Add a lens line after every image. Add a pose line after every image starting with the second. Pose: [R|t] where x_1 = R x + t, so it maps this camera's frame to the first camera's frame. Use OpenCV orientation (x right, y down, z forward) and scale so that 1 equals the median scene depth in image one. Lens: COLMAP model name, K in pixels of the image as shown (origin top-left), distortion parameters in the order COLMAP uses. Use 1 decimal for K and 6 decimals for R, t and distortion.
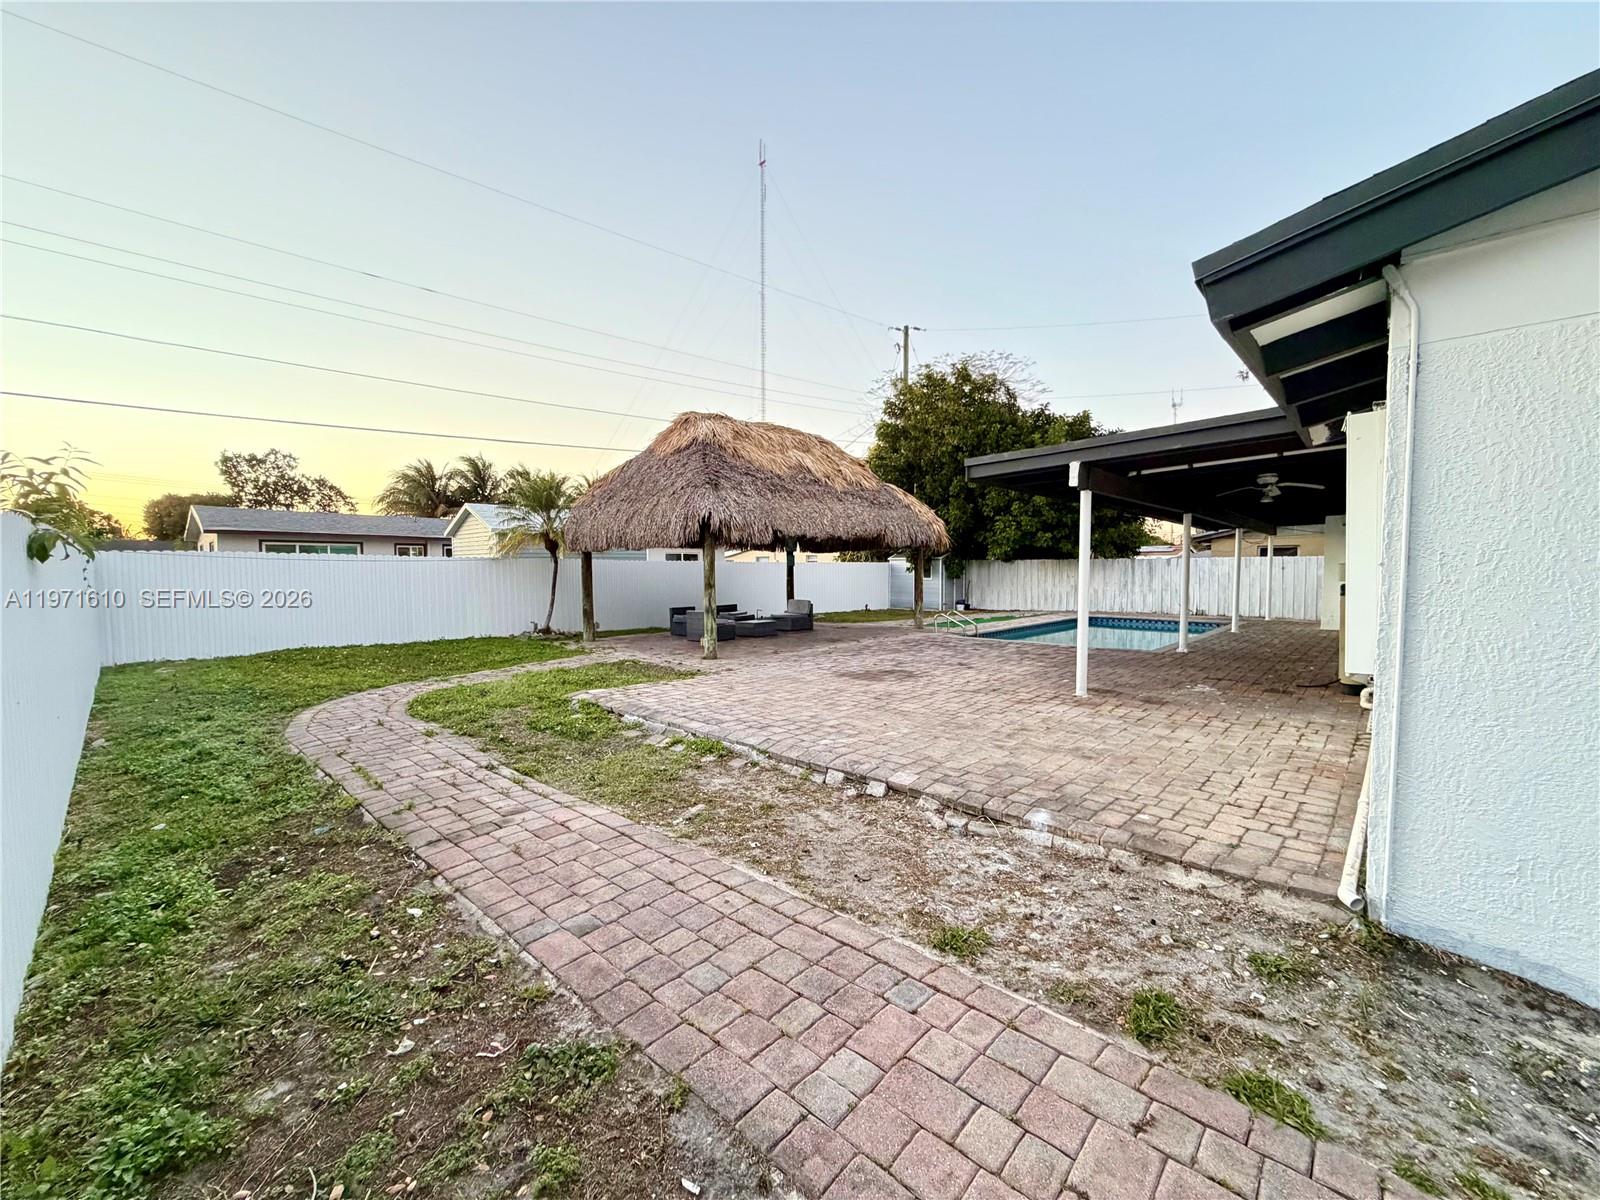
lens RADIAL K [[636.4, 0, 800.0], [0, 636.4, 600.0], [0, 0, 1]] dist [-0.000554, 0.000115]
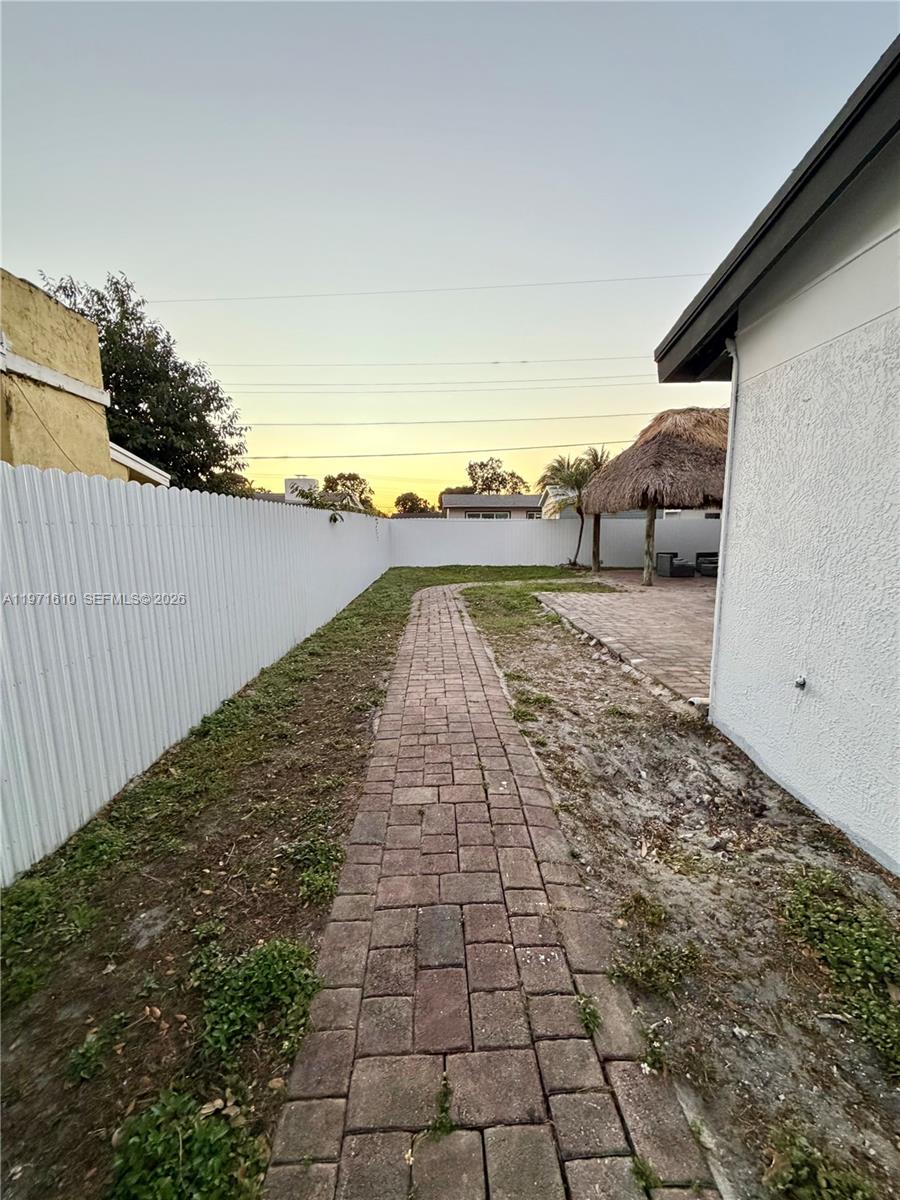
lens RADIAL K [[477.3, 0, 450.0], [0, 477.3, 600.0], [0, 0, 1]] dist [-0.000554, 0.000115]
pose [[0.701870, 0.103203, -0.704789, 0.333379], [-0.029603, 0.992820, 0.115900, 0.010386], [0.711689, -0.060482, 0.699886, -0.110950]]
